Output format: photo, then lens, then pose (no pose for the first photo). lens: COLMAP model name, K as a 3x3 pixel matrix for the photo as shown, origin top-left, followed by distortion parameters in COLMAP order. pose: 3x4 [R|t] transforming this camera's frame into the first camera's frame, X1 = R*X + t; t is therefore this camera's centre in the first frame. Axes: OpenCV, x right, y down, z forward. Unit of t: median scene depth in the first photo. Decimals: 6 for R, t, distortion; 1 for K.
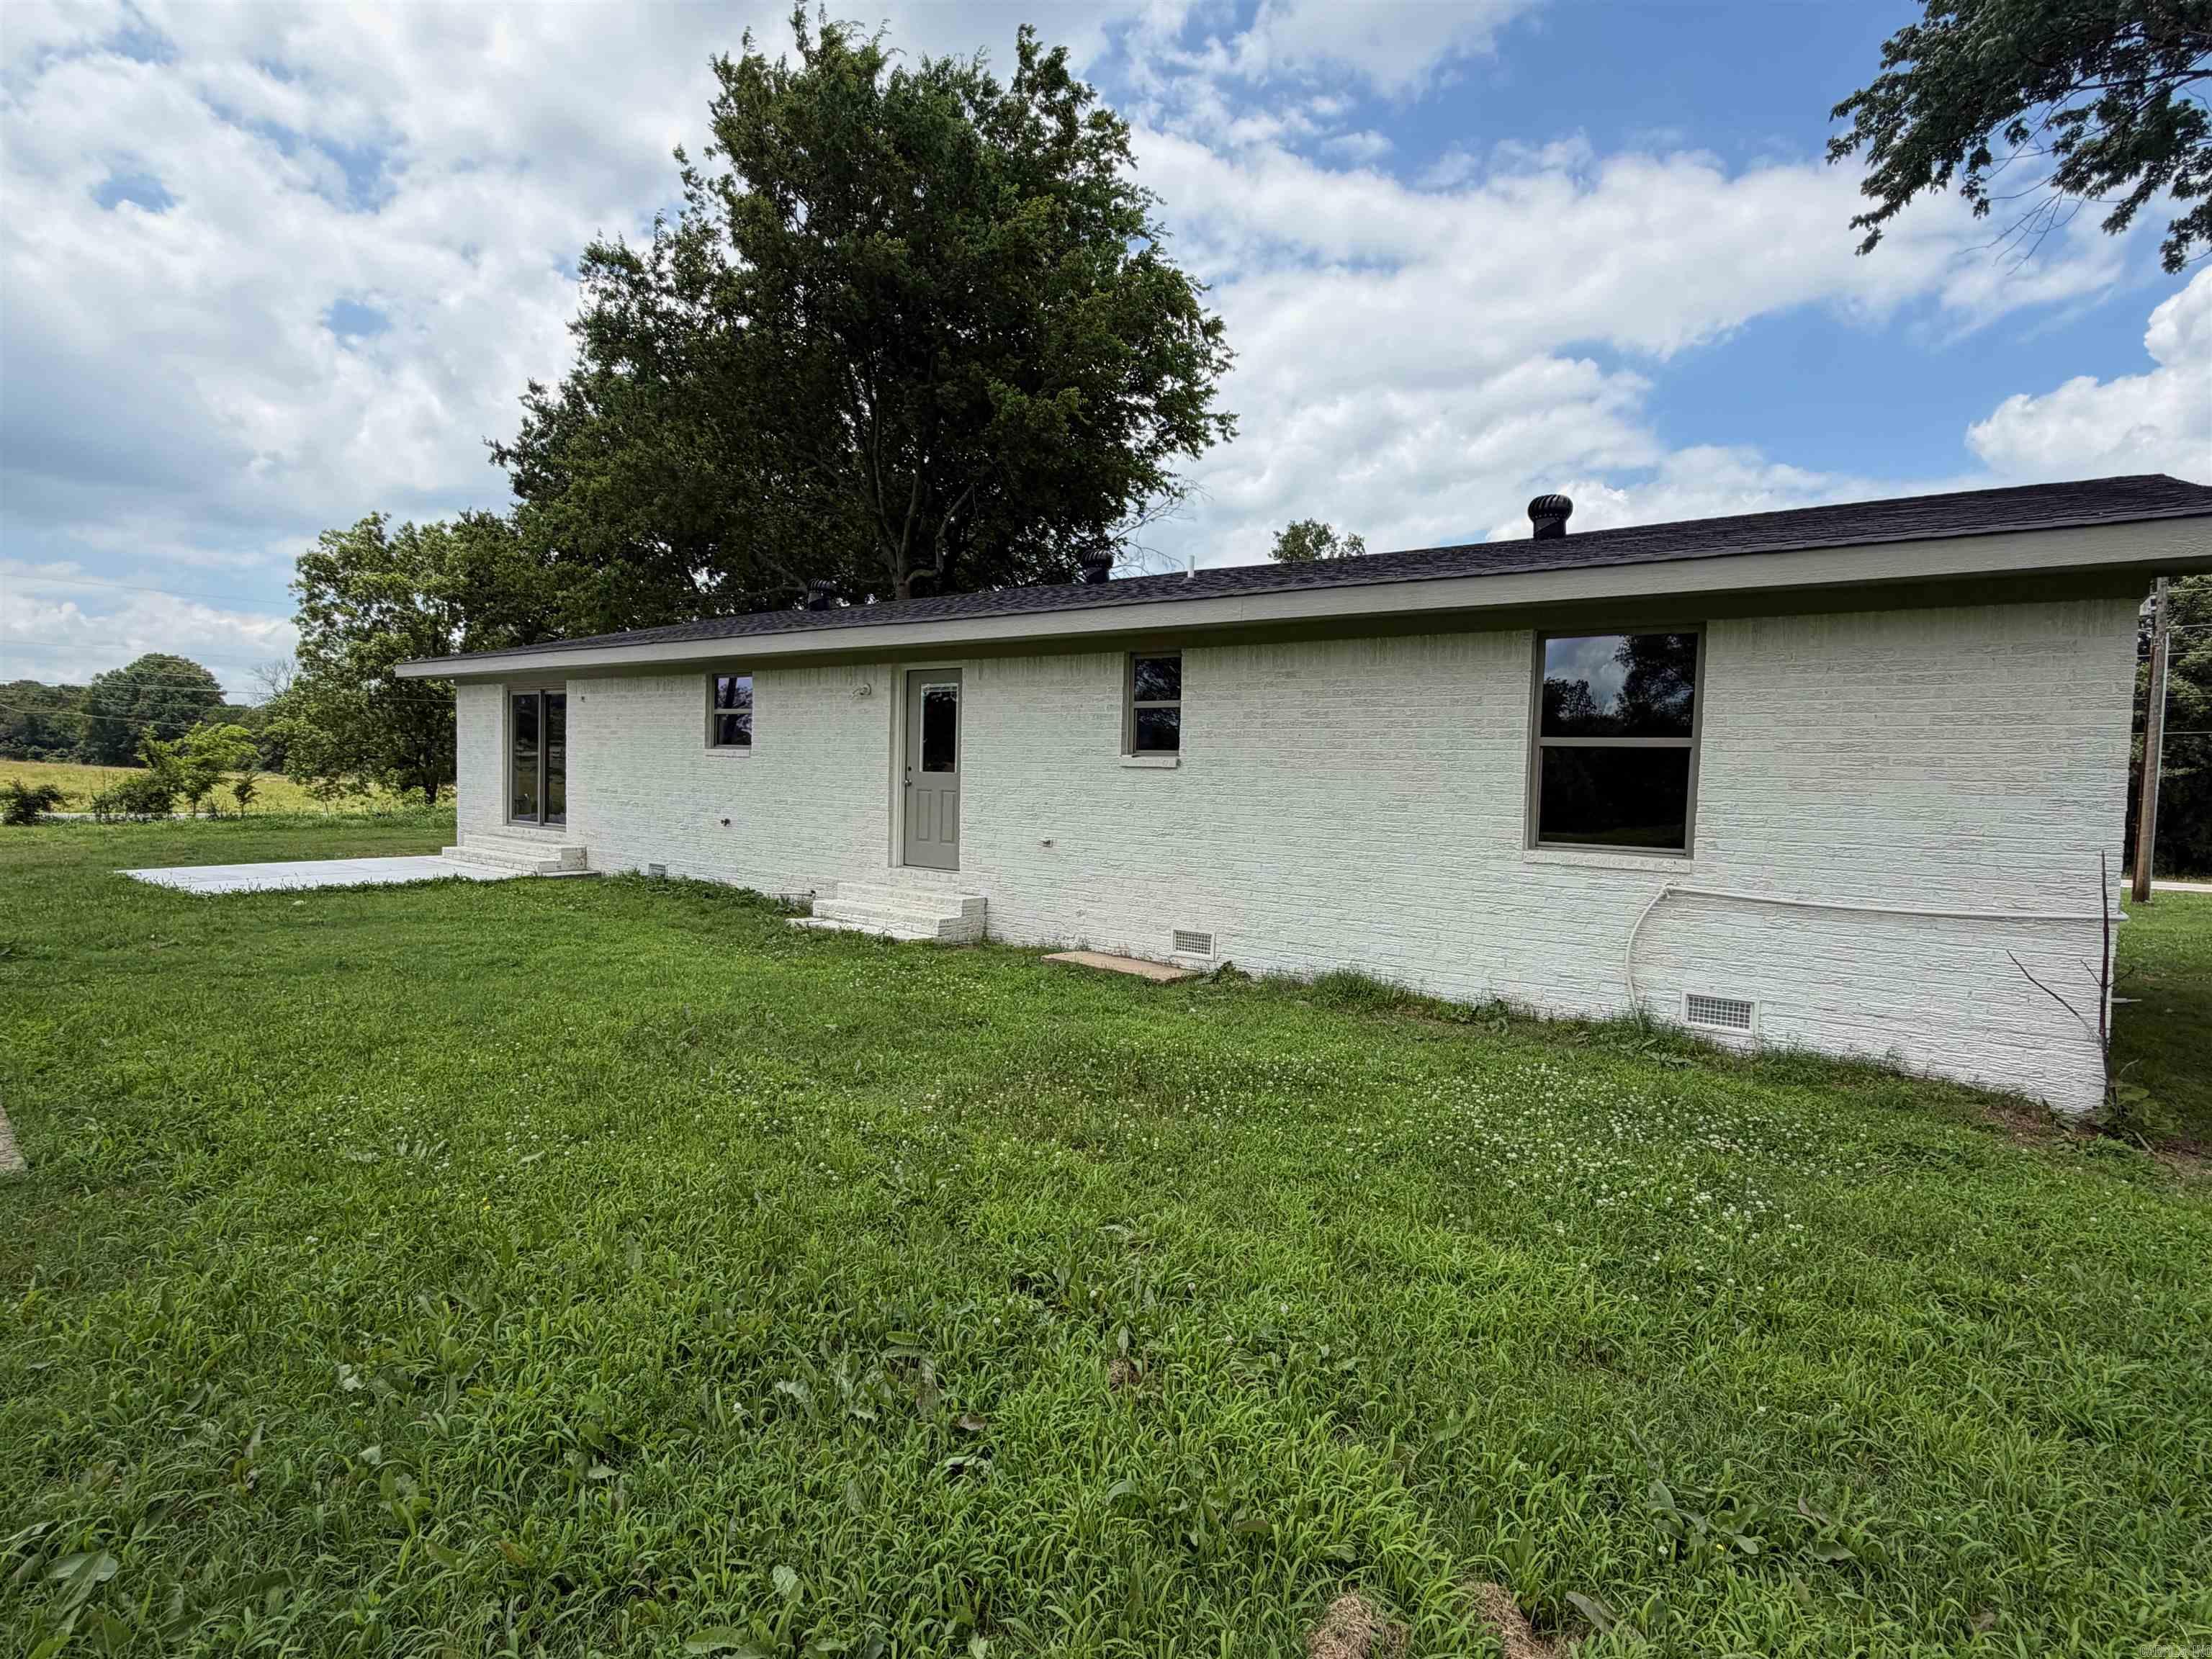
lens RADIAL K [[1100.0, 0, 1099.7], [0, 1100.0, 833.1], [0, 0, 1]] dist [0.001100, 0.000106]
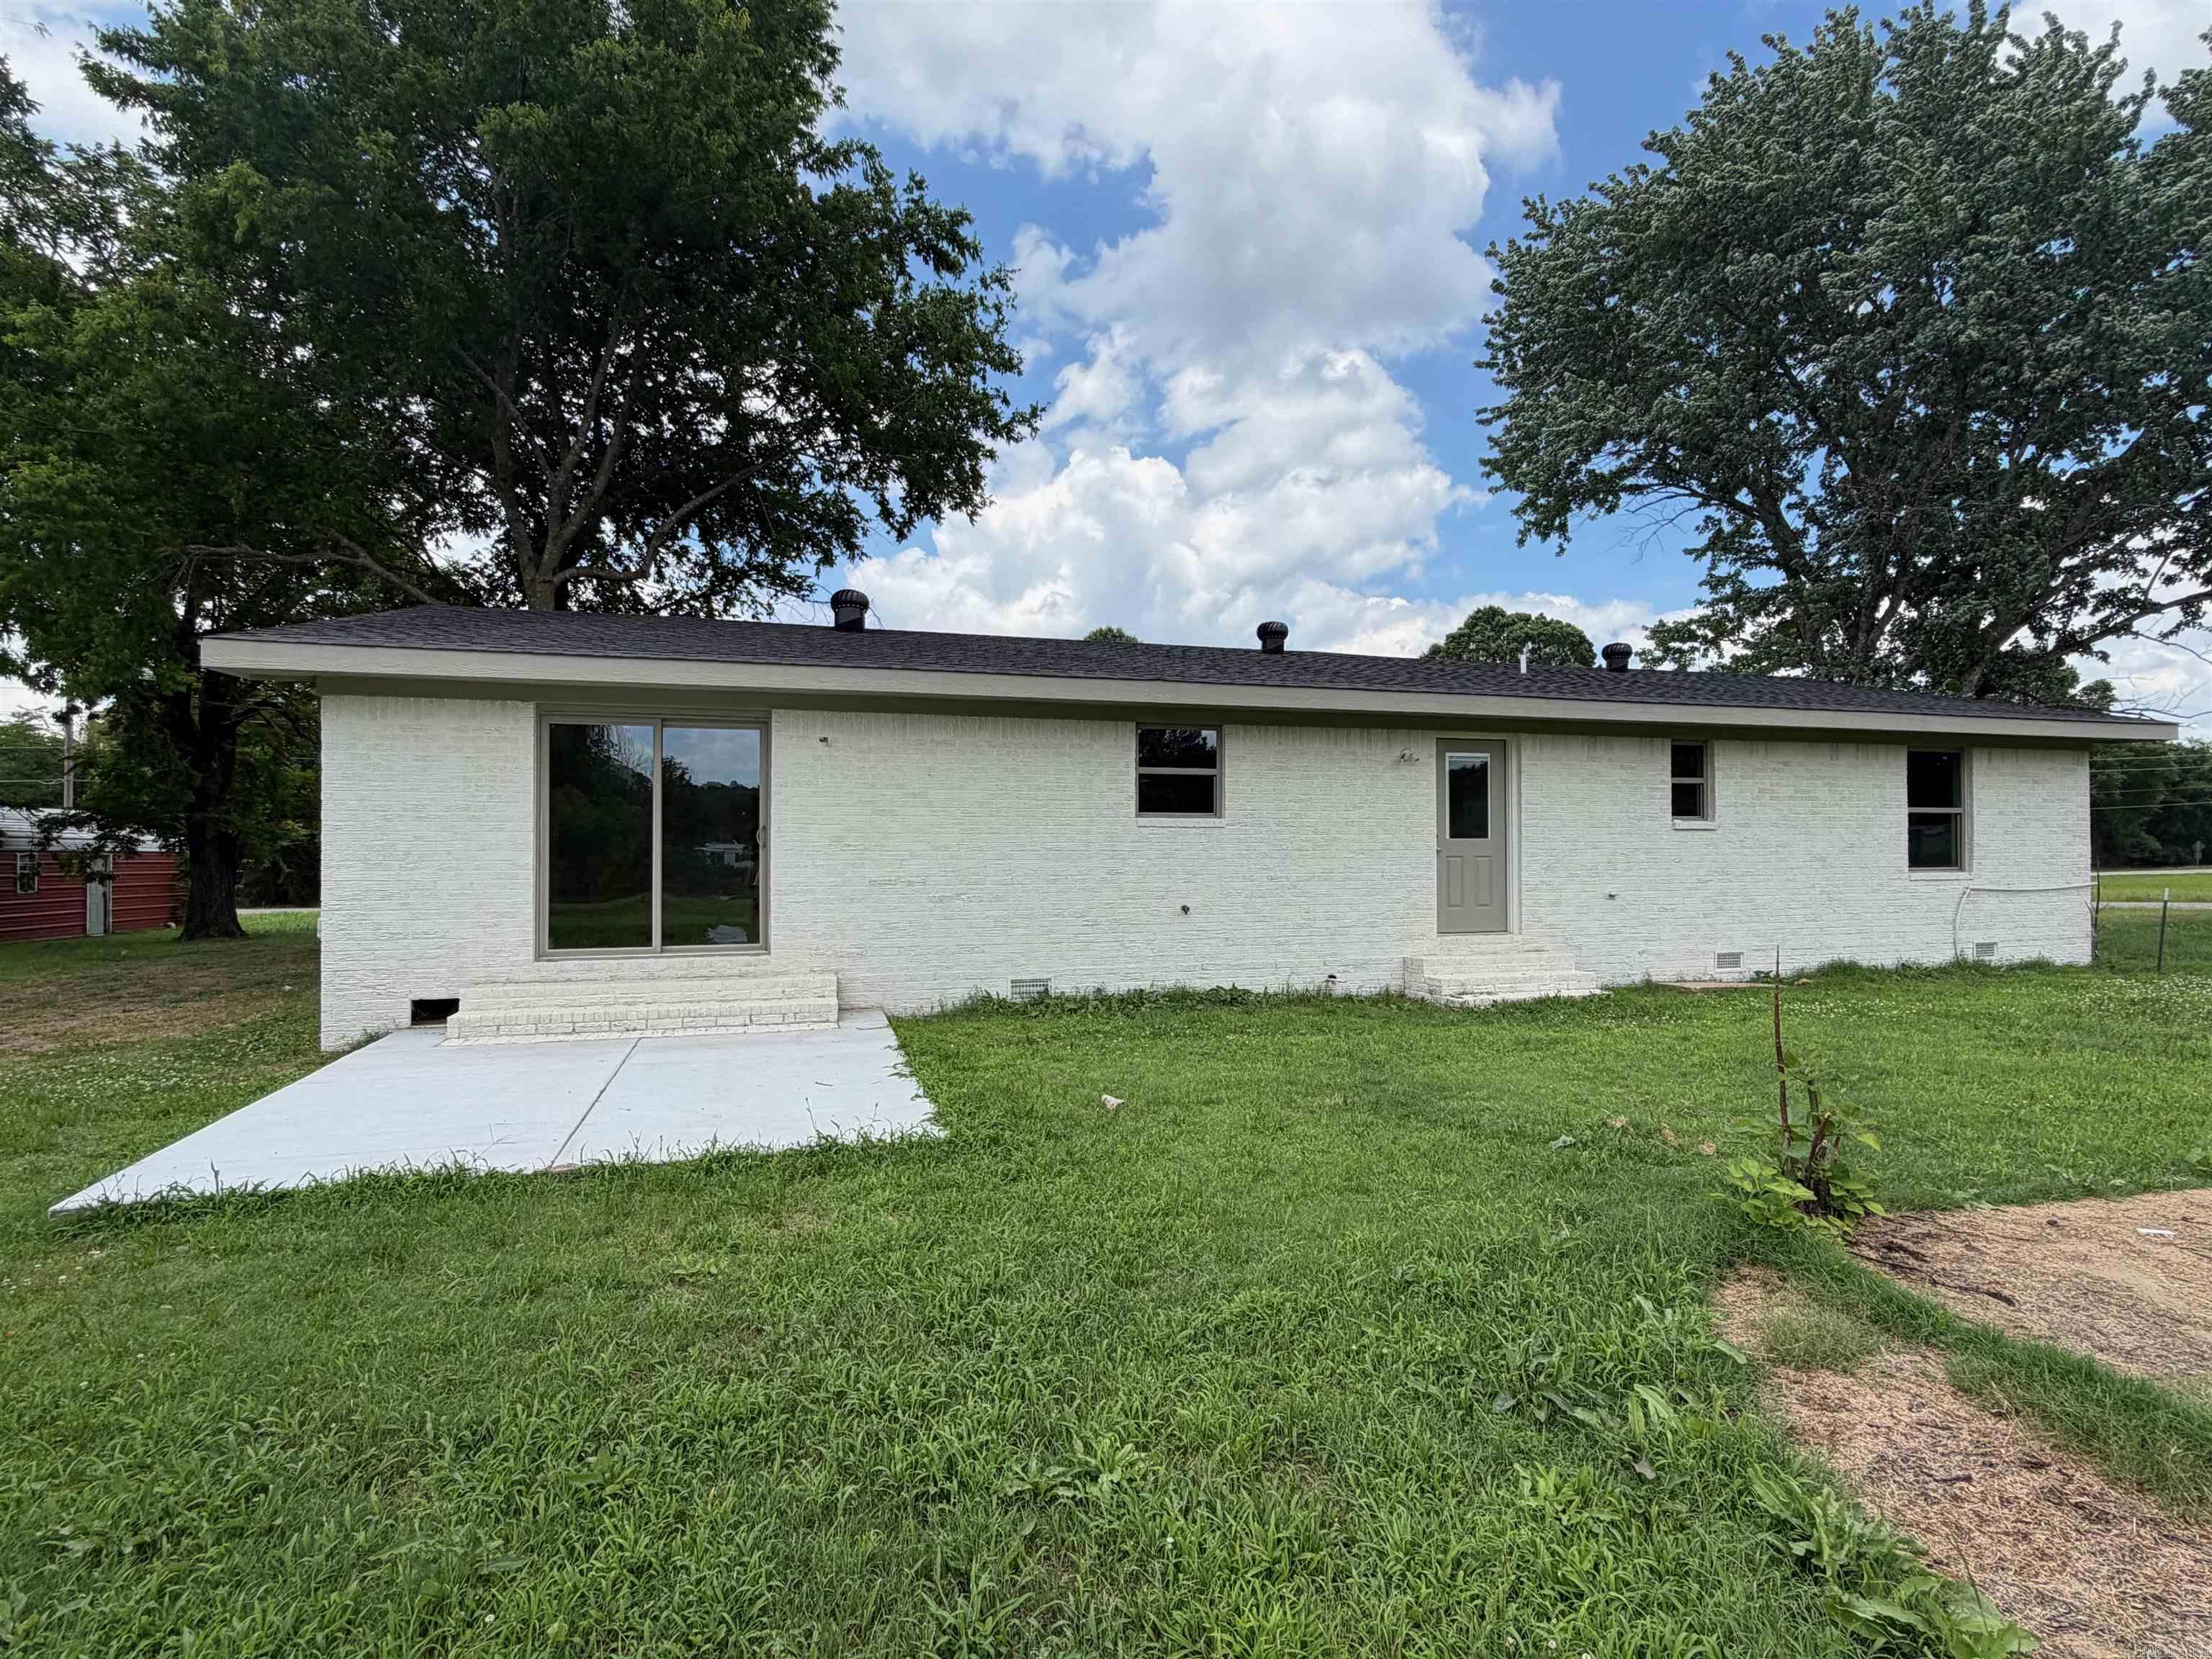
lens RADIAL K [[1100.0, 0, 1099.7], [0, 1100.0, 833.1], [0, 0, 1]] dist [0.001100, 0.000106]
pose [[0.593675, -0.011392, 0.804624, -1.419900], [0.065594, 0.997257, -0.034278, -0.057413], [-0.802027, 0.073129, 0.592794, 0.808089]]
